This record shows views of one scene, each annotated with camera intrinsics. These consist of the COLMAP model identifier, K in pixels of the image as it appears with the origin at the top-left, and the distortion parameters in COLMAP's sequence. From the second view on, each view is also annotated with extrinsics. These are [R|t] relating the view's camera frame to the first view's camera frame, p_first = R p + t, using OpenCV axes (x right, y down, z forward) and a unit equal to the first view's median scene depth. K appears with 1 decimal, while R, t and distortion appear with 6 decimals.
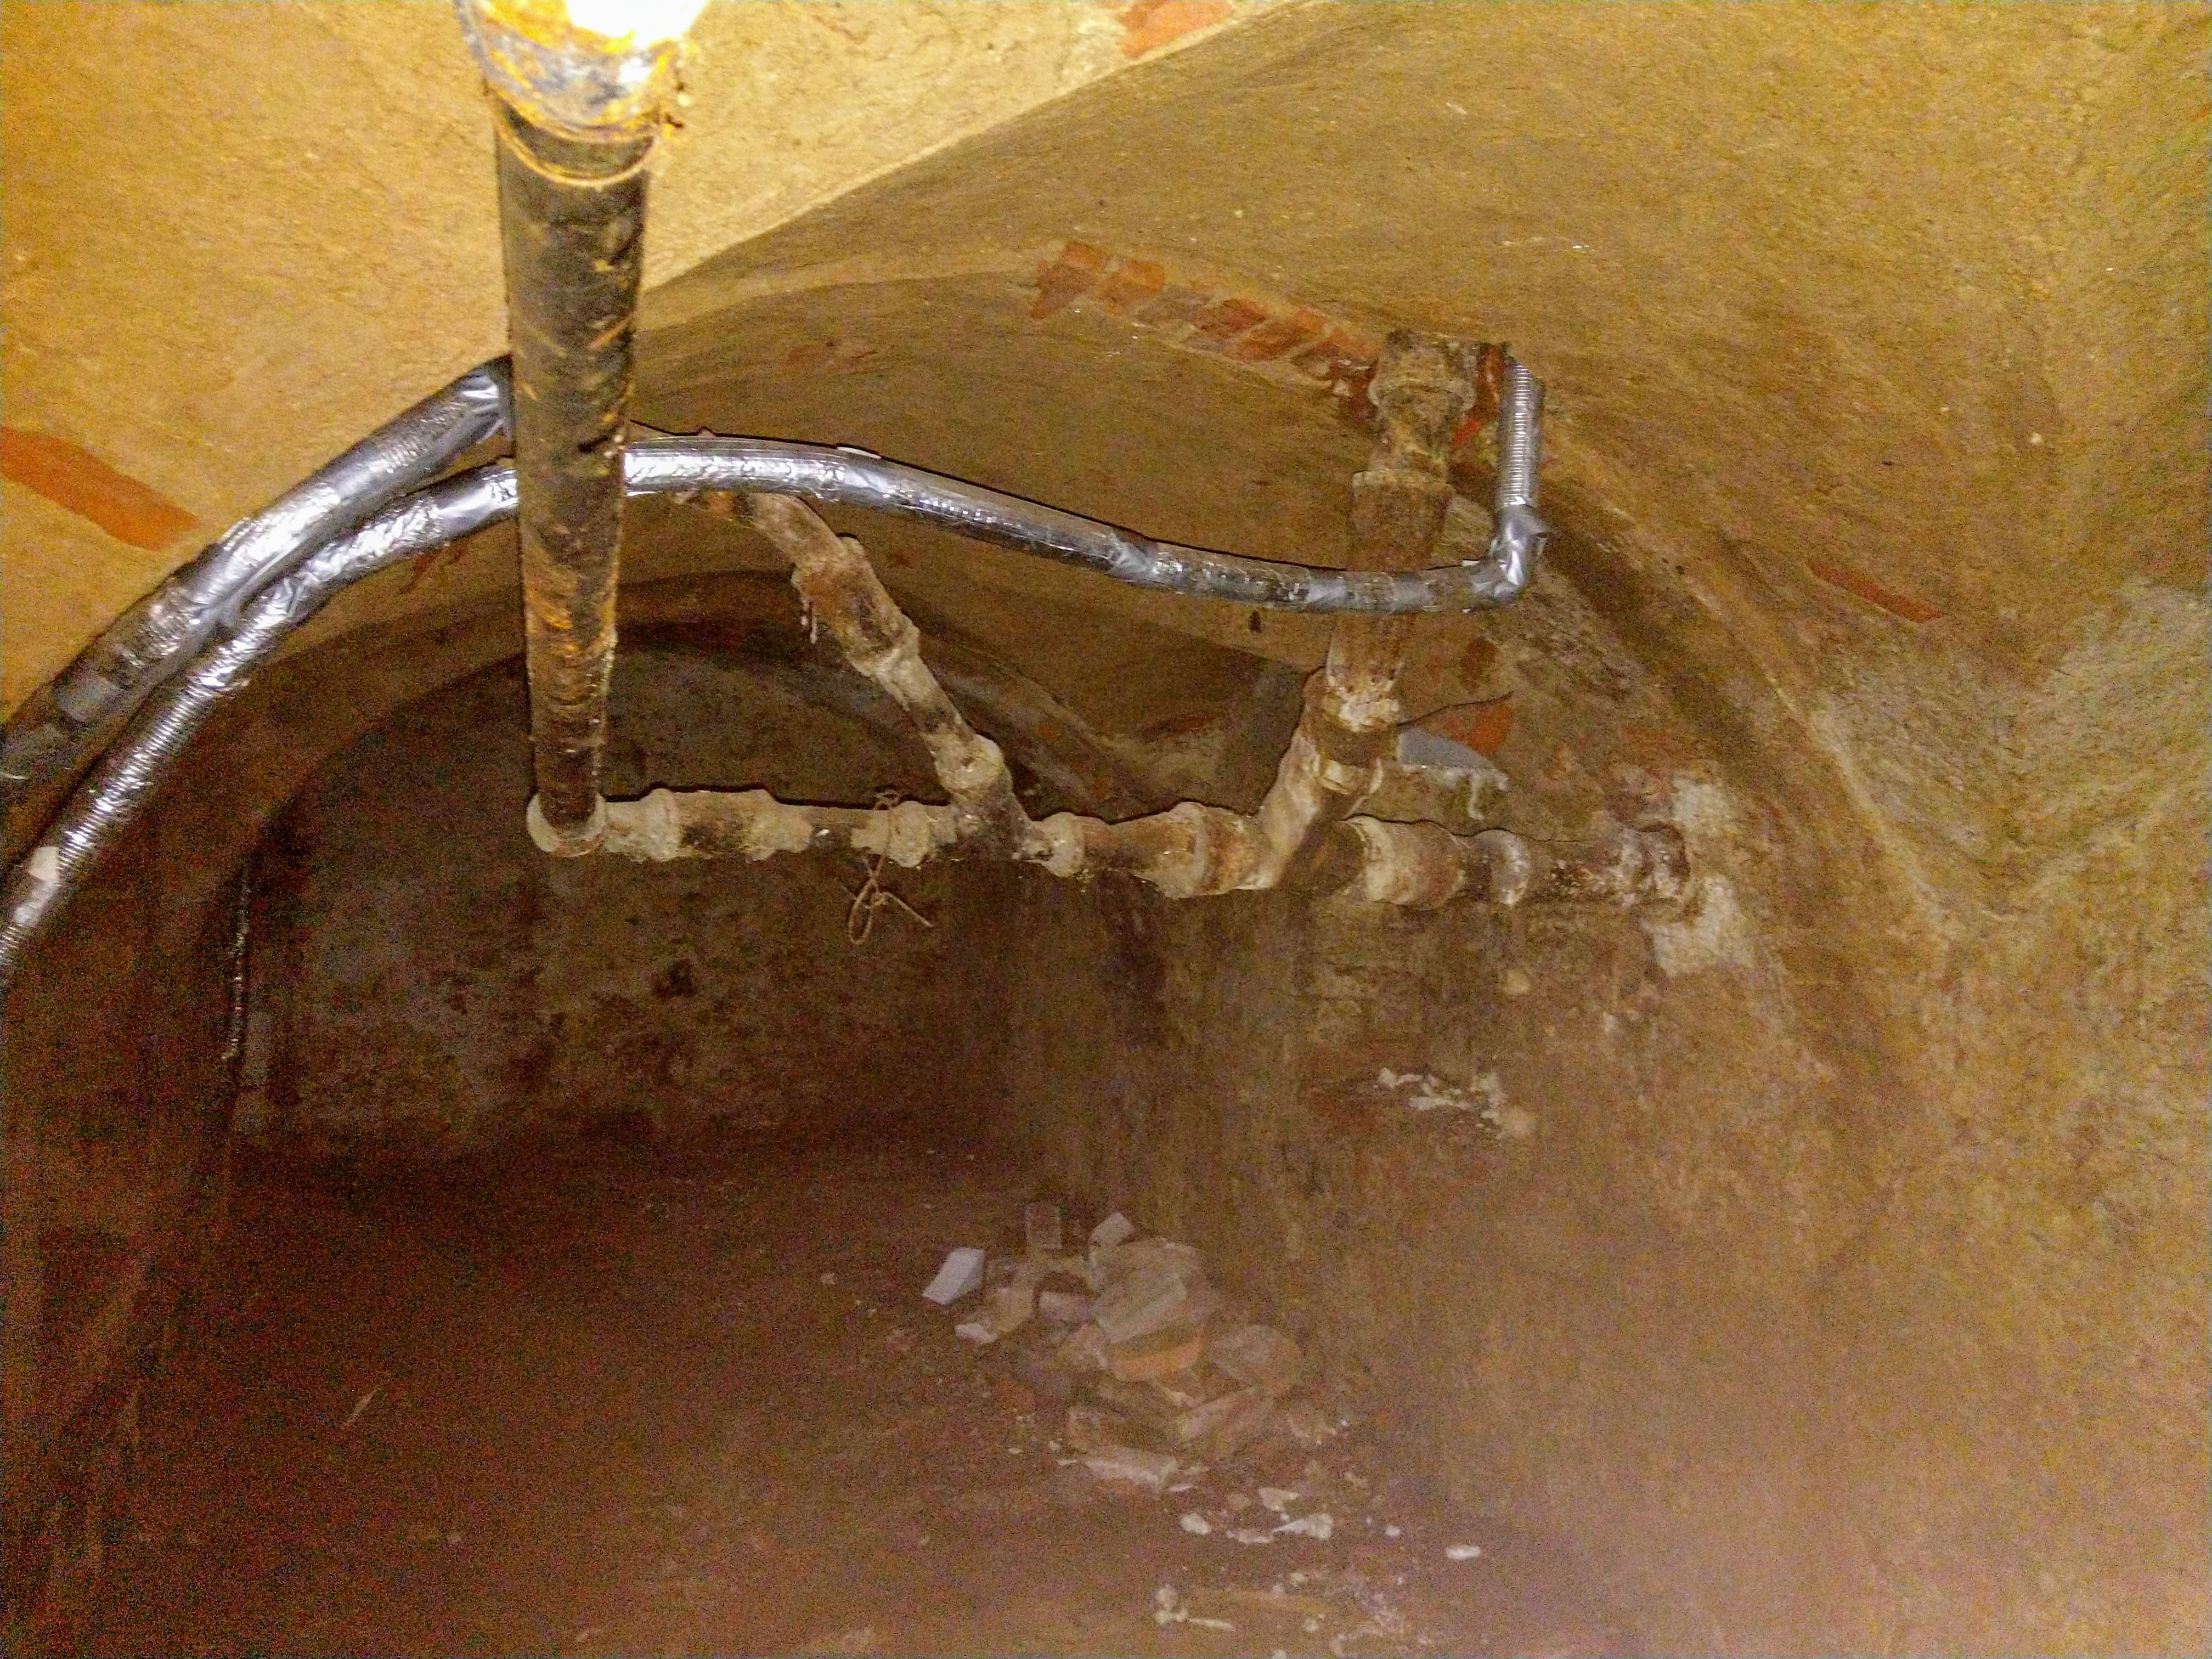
lens RADIAL K [[1695.6, 0, 1095.4], [0, 1695.6, 799.1], [0, 0, 1]] dist [0.105146, -0.202506]
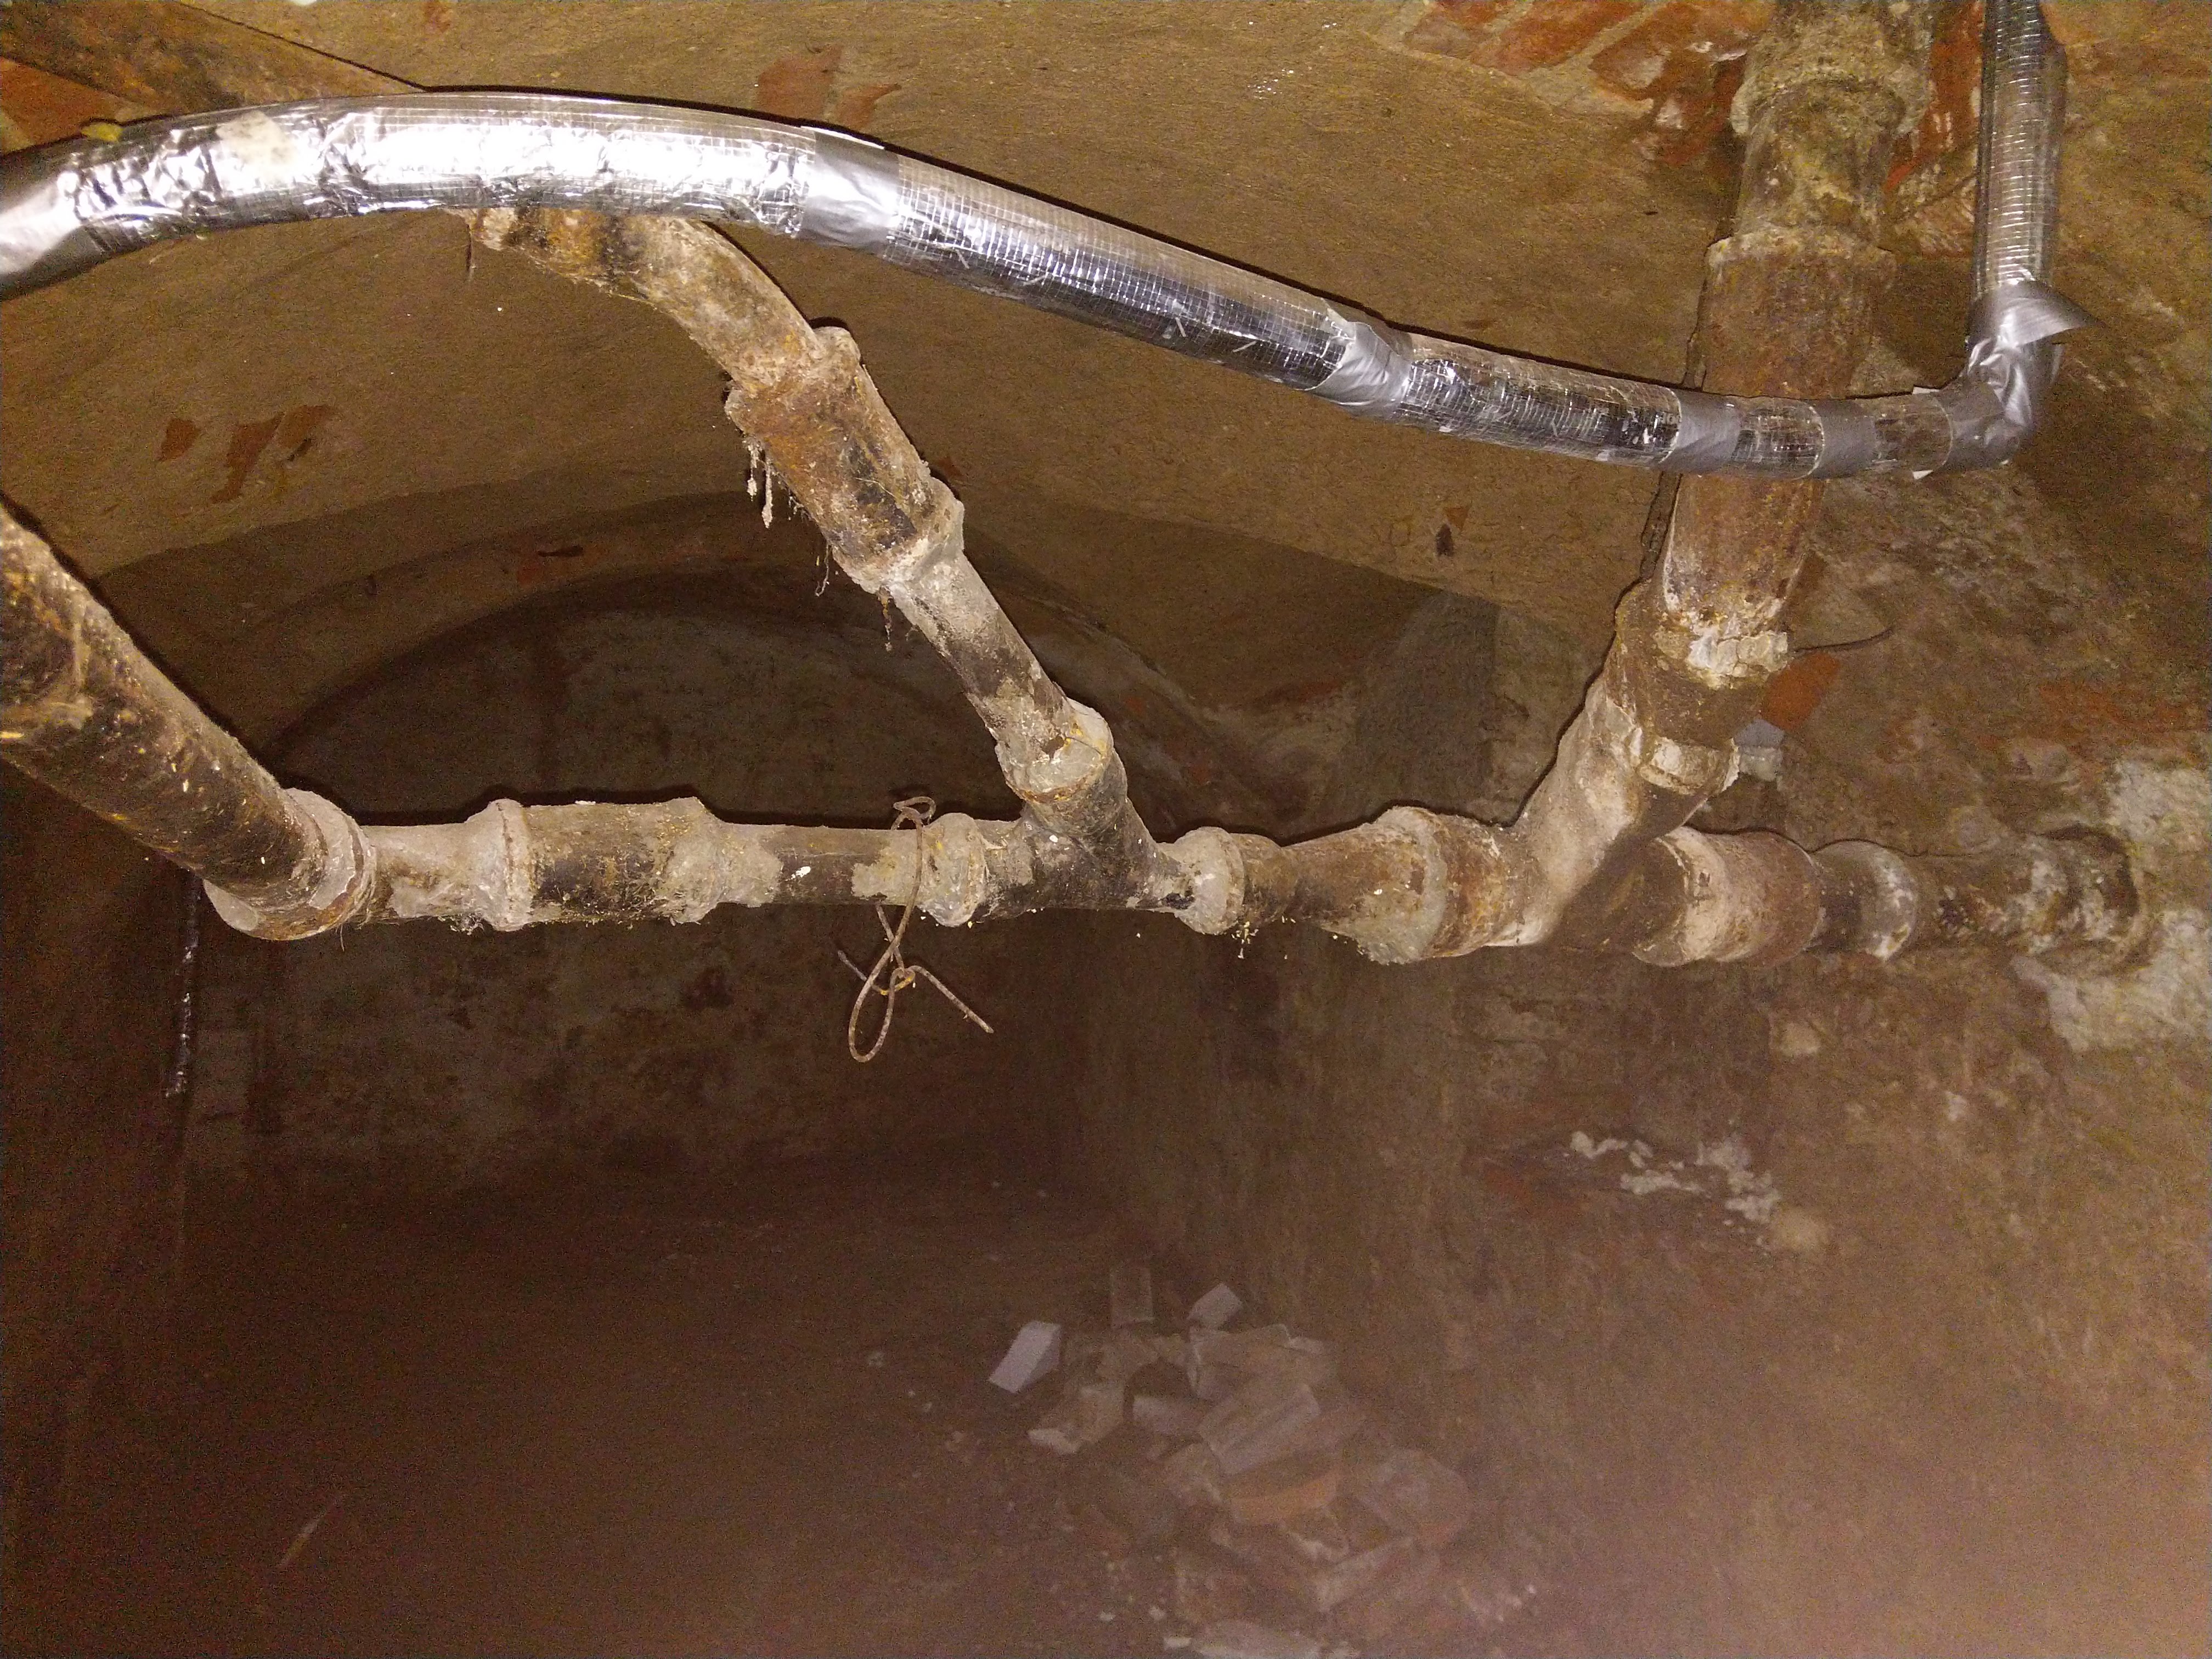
lens RADIAL K [[1674.9, 0, 1091.1], [0, 1674.9, 821.6], [0, 0, 1]] dist [0.008334, -0.006499]
pose [[0.999232, -0.005402, -0.038804, -0.036859], [0.006523, 0.999563, 0.028824, -0.011416], [0.038631, -0.029055, 0.998831, 0.396730]]
